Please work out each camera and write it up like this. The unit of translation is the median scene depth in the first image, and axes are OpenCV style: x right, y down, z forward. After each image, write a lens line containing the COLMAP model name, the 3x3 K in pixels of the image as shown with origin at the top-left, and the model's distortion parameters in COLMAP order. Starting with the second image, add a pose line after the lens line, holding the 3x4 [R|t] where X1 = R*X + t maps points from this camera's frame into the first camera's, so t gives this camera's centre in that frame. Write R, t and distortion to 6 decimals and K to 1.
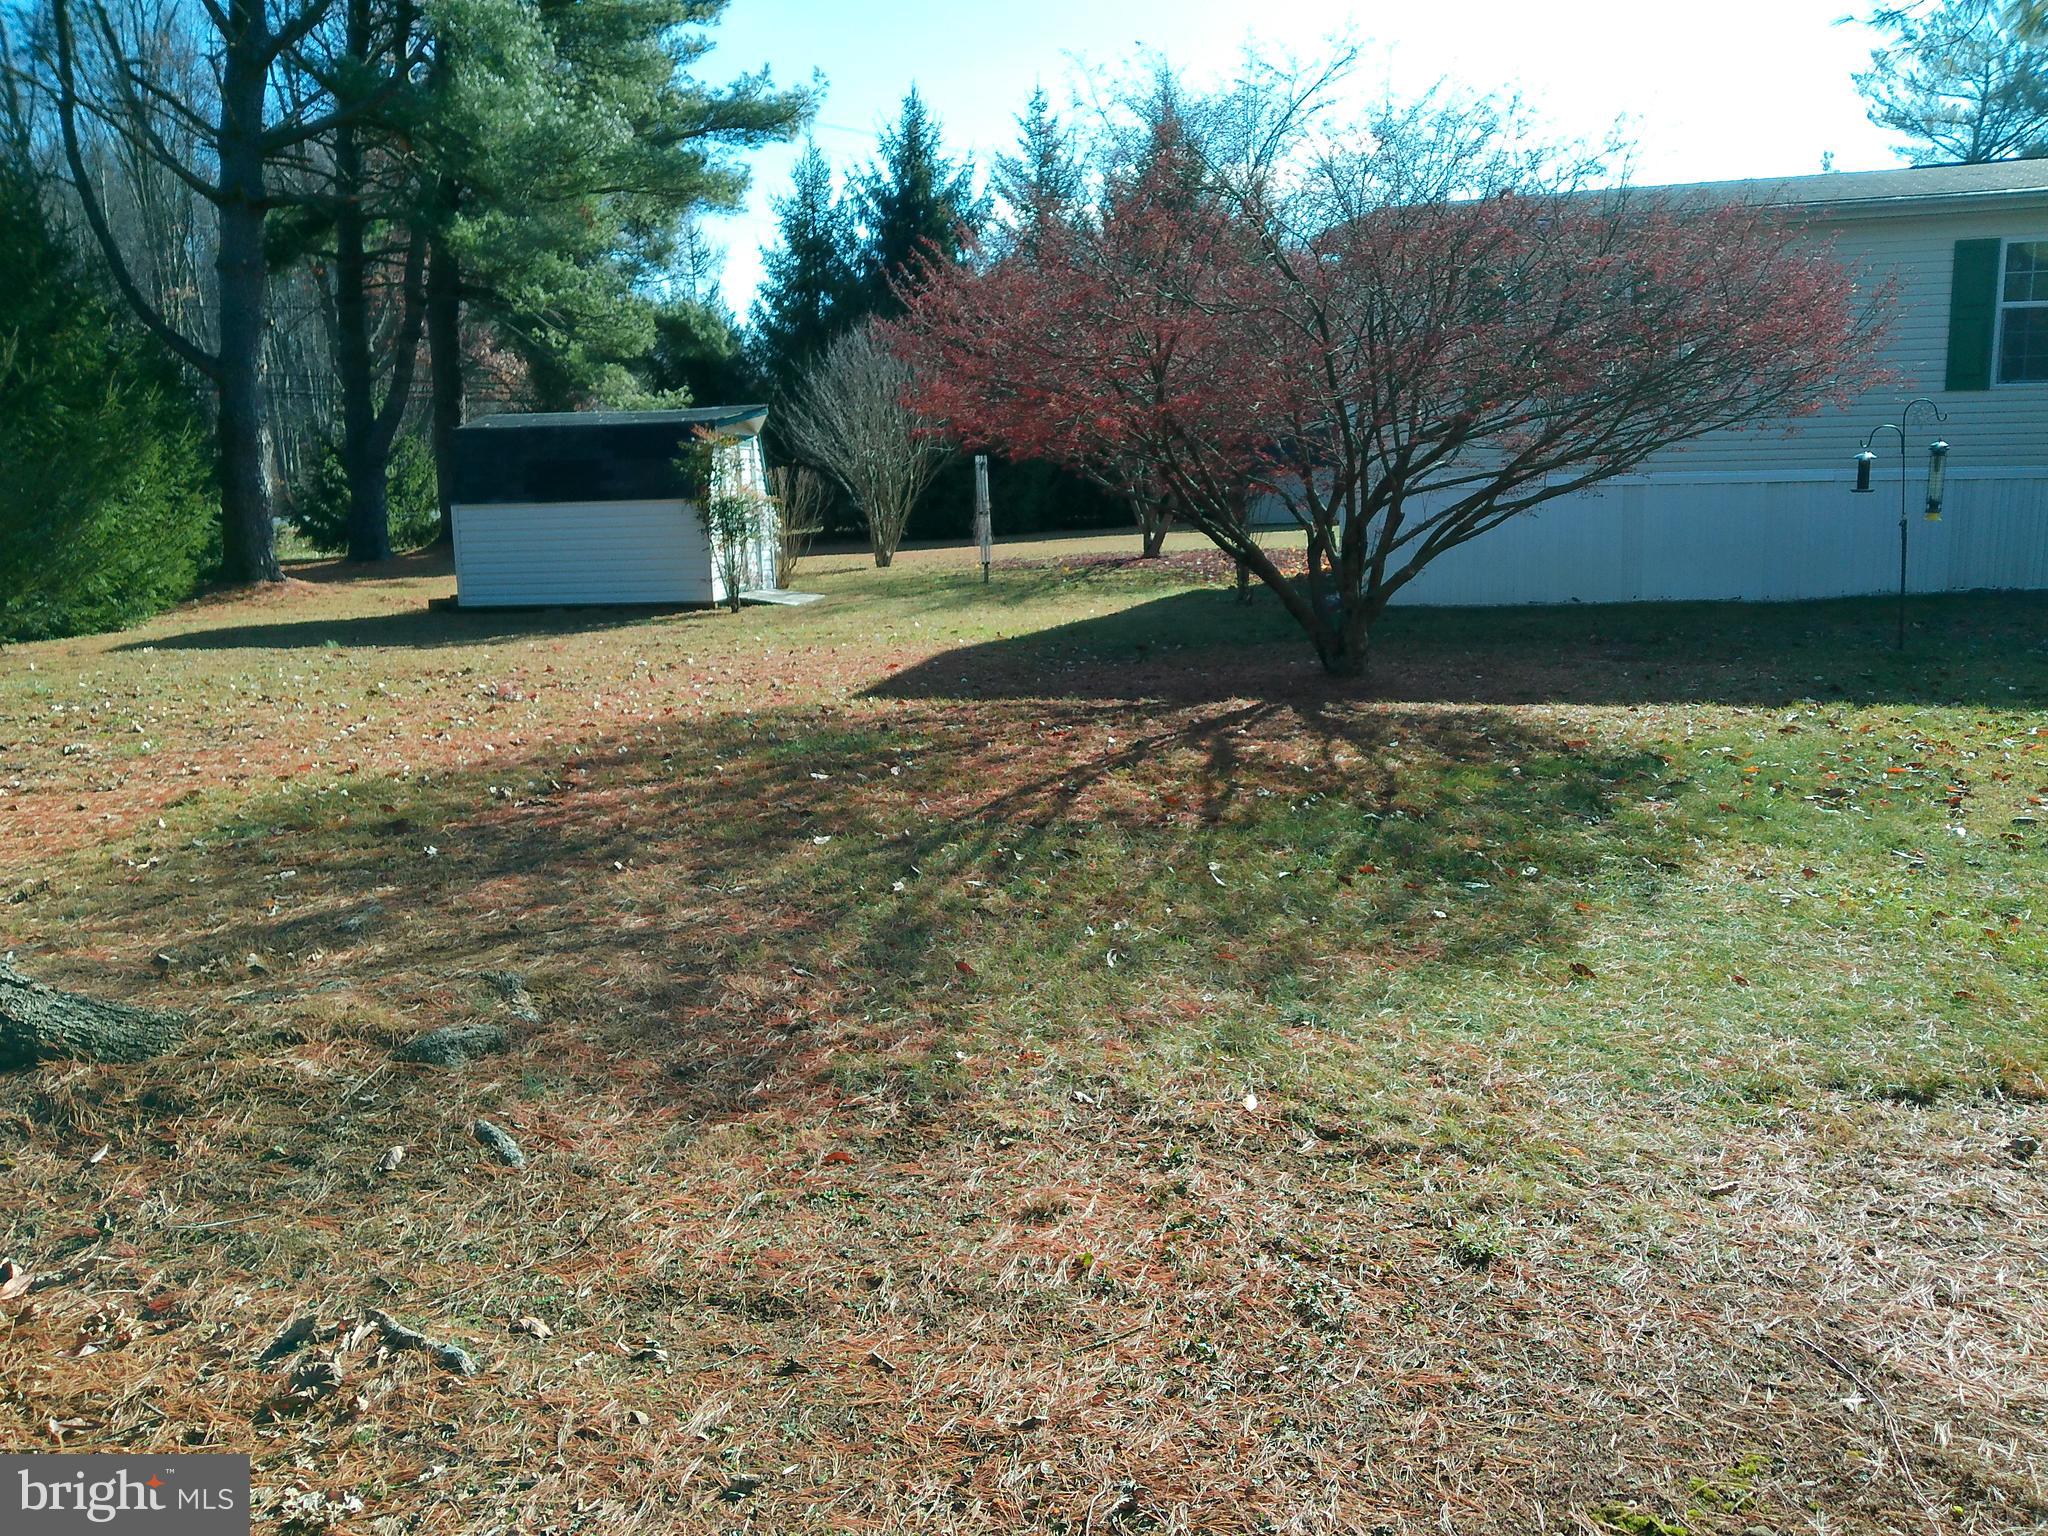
lens RADIAL K [[1607.1, 0, 1024.0], [0, 1607.1, 768.0], [0, 0, 1]] dist [0.014739, -0.058809]
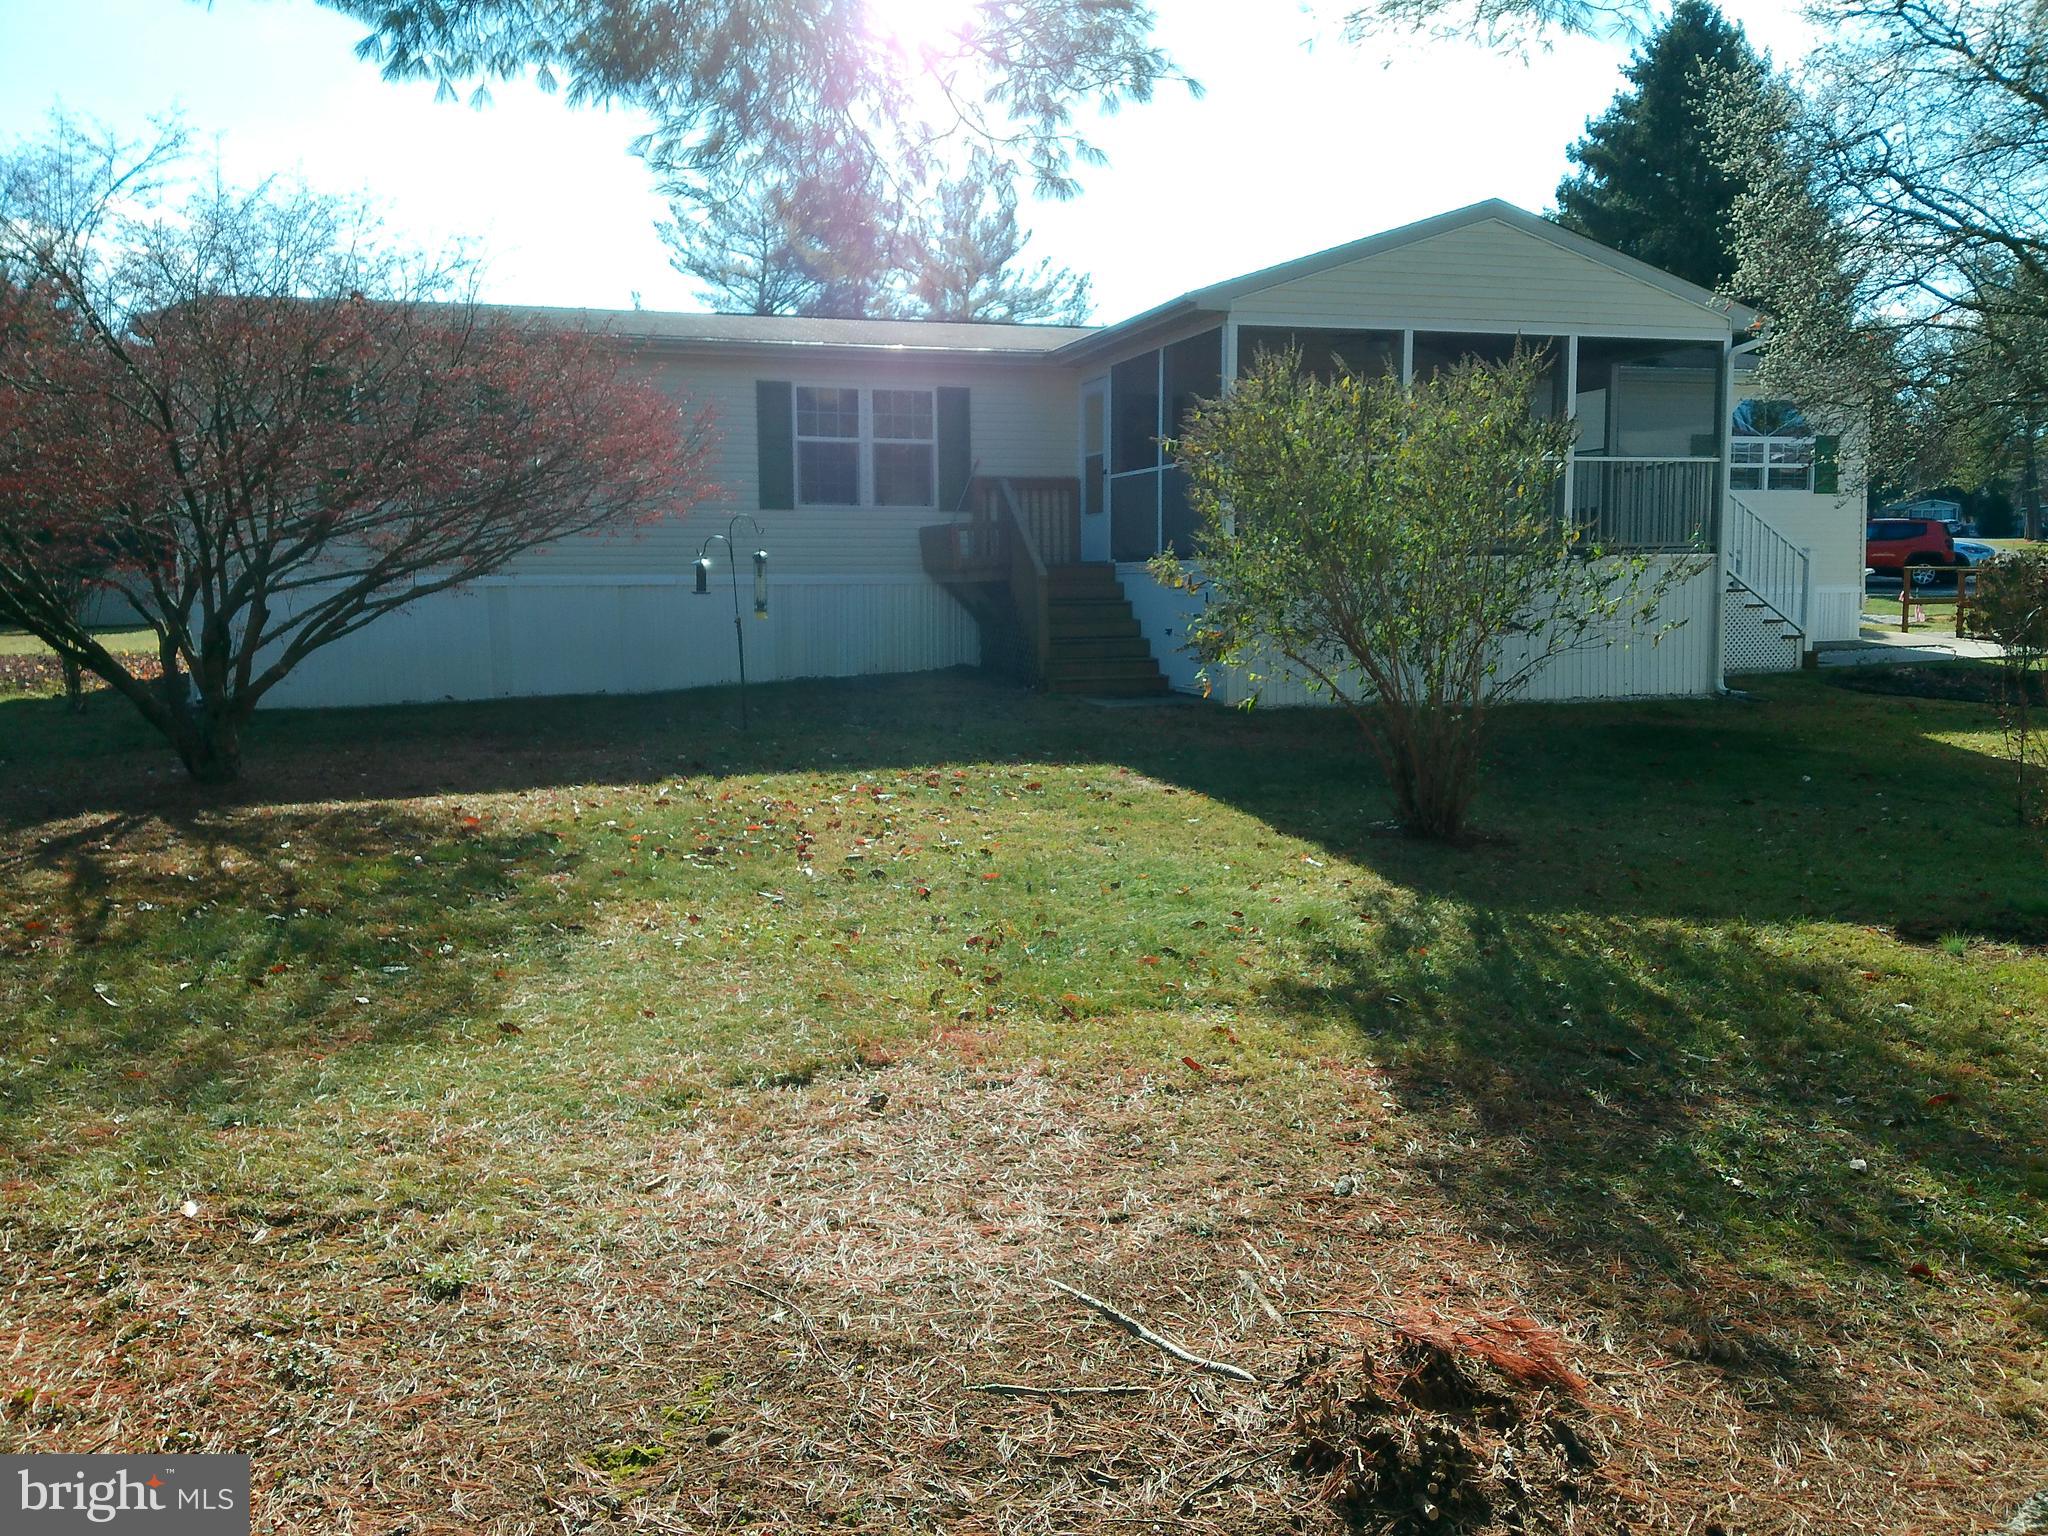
lens RADIAL K [[1703.8, 0, 1054.6], [0, 1703.8, 765.7], [0, 0, 1]] dist [0.072610, -0.123817]
pose [[0.776562, -0.062977, 0.626885, -0.074771], [0.110583, 0.993170, -0.037212, 0.036080], [-0.620260, 0.098220, 0.778222, -0.126323]]
